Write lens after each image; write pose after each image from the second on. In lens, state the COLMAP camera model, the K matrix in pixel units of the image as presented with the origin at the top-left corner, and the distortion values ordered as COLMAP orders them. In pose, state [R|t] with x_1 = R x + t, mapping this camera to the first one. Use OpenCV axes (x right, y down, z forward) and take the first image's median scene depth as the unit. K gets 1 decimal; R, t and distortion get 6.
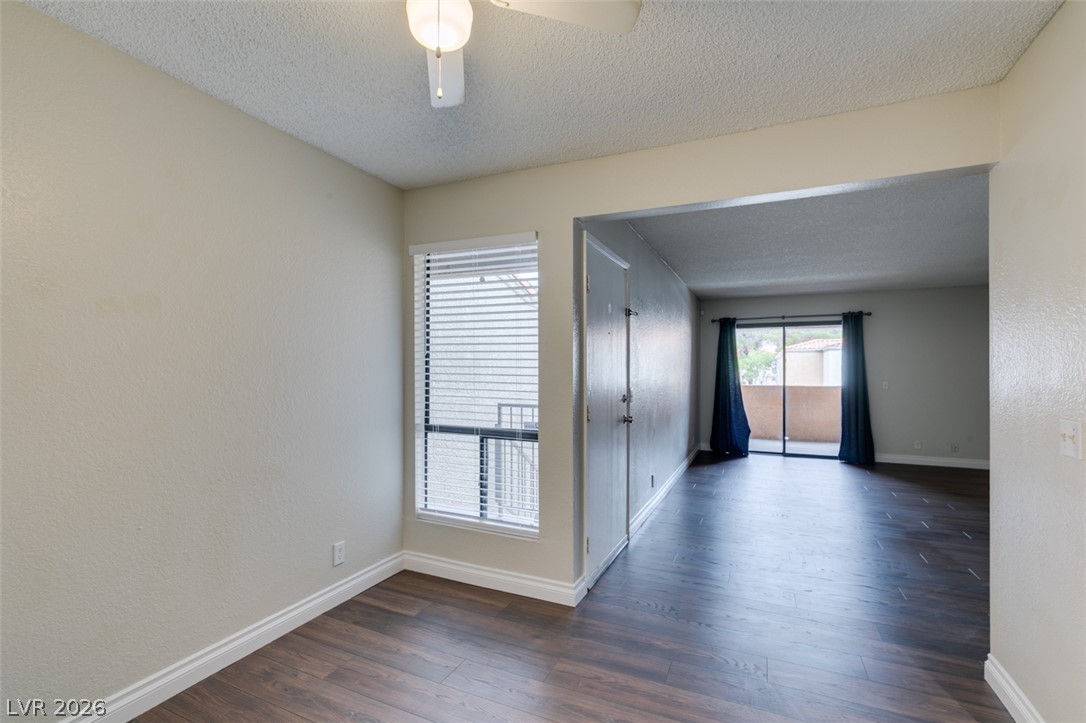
lens RADIAL K [[488.4, 0, 541.1], [0, 488.4, 364.9], [0, 0, 1]] dist [-0.003074, -0.000212]
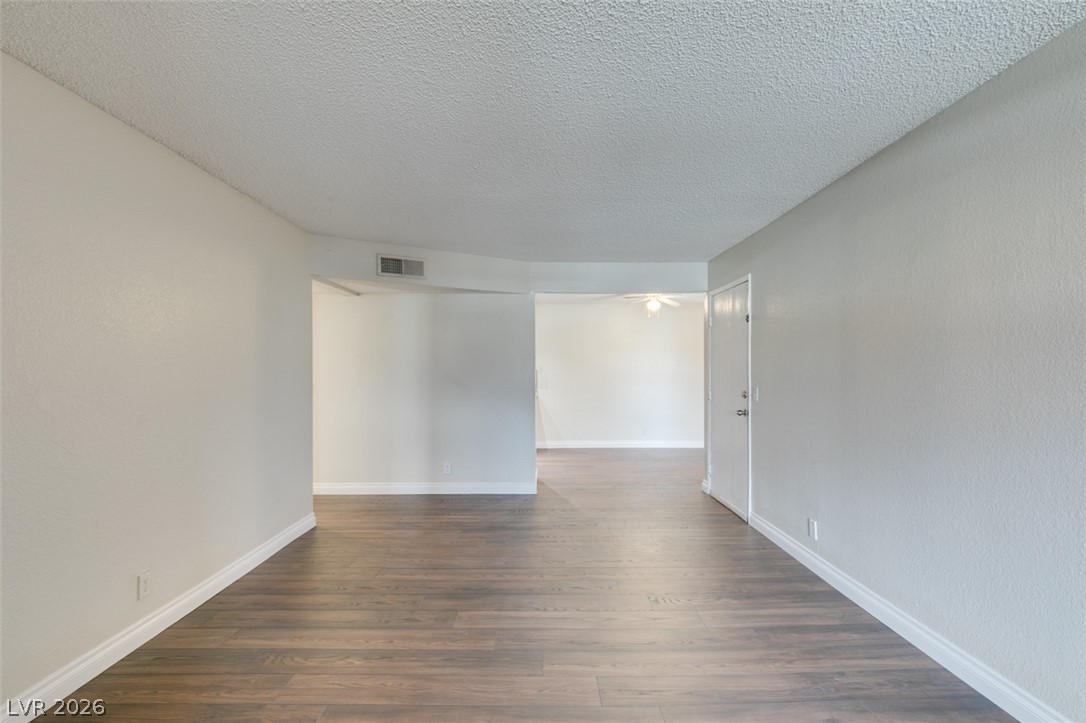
lens RADIAL K [[489.9, 0, 538.7], [0, 489.9, 370.9], [0, 0, 1]] dist [0.000756, -0.000259]
pose [[-0.909763, -0.002835, -0.415118, 1.226336], [0.002501, 0.999921, -0.012308, 0.029993], [0.415120, -0.012236, -0.909684, 2.074073]]
